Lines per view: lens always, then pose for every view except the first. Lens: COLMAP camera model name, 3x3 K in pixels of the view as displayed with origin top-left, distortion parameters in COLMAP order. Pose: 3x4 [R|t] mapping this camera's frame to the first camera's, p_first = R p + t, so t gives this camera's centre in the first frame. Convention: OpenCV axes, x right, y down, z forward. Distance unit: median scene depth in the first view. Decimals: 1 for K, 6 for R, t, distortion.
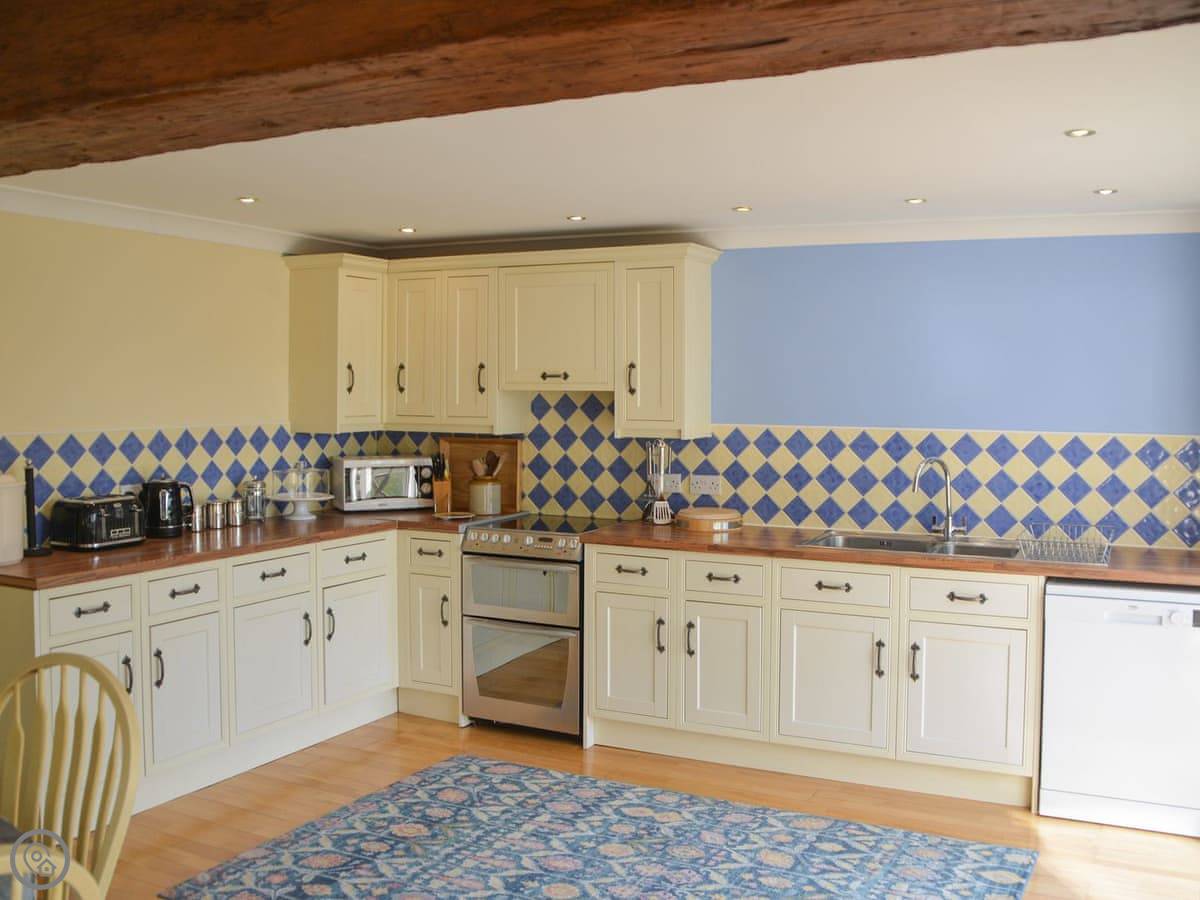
lens RADIAL K [[1152.4, 0, 616.2], [0, 1152.4, 417.5], [0, 0, 1]] dist [-0.084971, 0.016889]
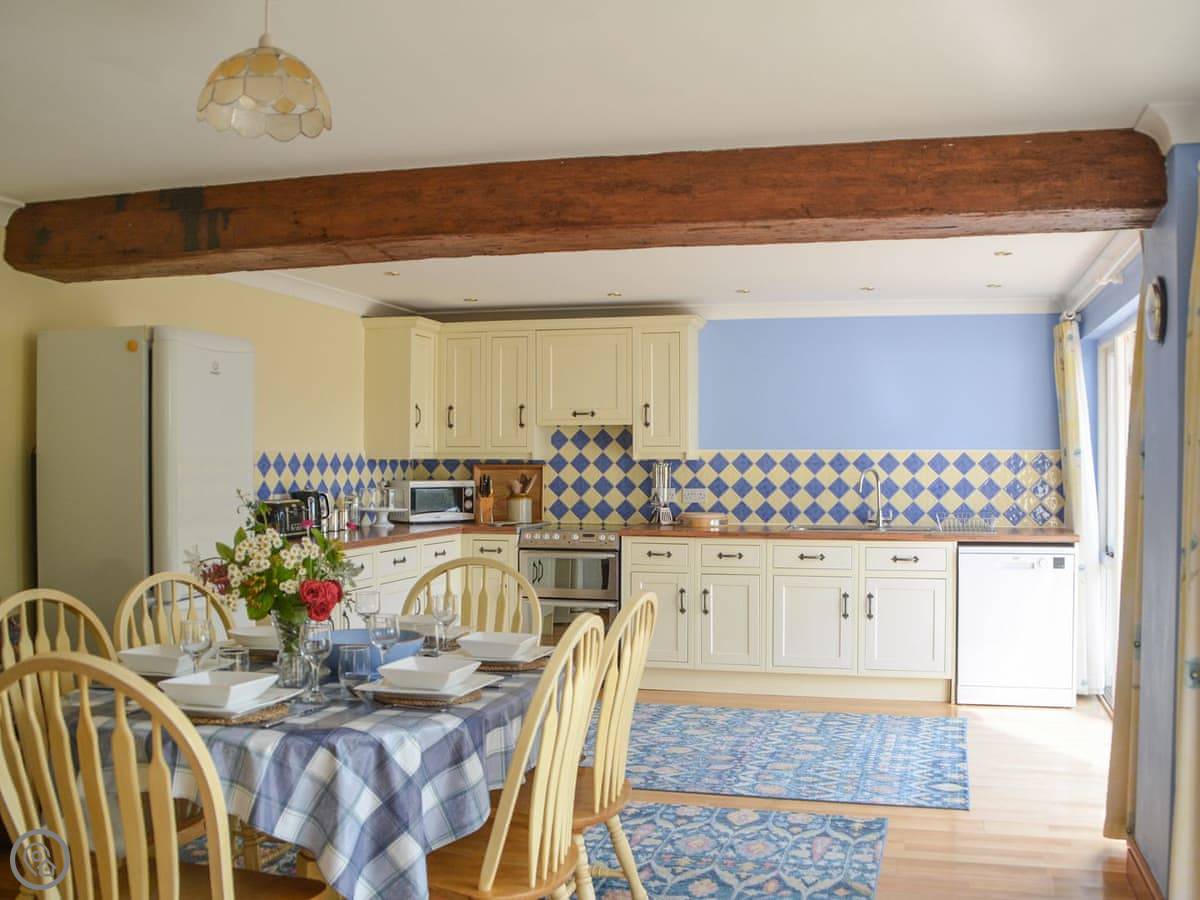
lens RADIAL K [[1190.0, 0, 635.6], [0, 1190.0, 469.1], [0, 0, 1]] dist [-0.053184, 0.009079]
pose [[0.975152, -0.006276, 0.221448, -0.311128], [0.011417, 0.999694, -0.021941, 0.060300], [-0.221242, 0.023924, 0.974925, -0.350619]]
